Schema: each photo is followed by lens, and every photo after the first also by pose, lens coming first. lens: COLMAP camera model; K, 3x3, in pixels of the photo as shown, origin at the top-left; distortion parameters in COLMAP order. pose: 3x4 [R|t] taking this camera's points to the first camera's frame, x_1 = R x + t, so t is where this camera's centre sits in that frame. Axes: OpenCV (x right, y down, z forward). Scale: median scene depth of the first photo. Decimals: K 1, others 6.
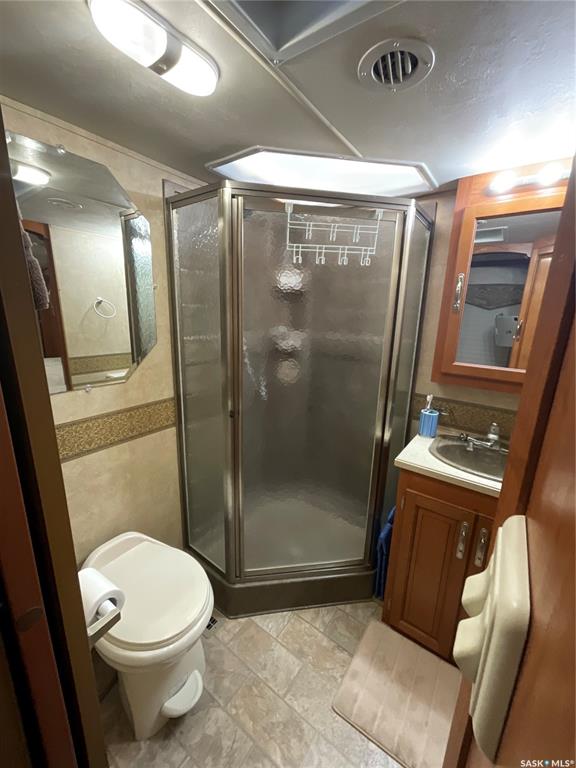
lens RADIAL K [[310.1, 0, 293.2], [0, 310.1, 383.2], [0, 0, 1]] dist [-0.007323, -0.002095]
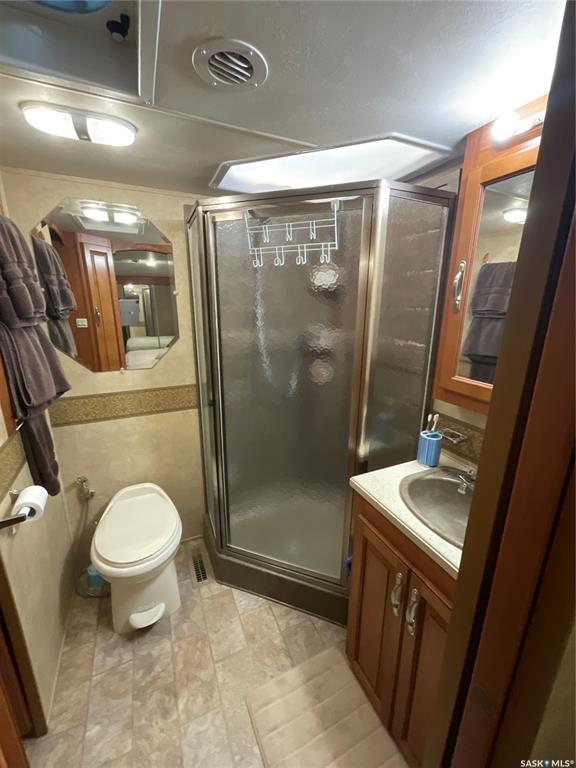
lens RADIAL K [[310.1, 0, 292.0], [0, 310.1, 384.6], [0, 0, 1]] dist [-0.007323, -0.002095]
pose [[0.870859, 0.102593, -0.480707, 0.592932], [-0.095949, 0.994643, 0.038453, -0.041044], [0.482077, 0.012636, 0.876038, 0.137557]]
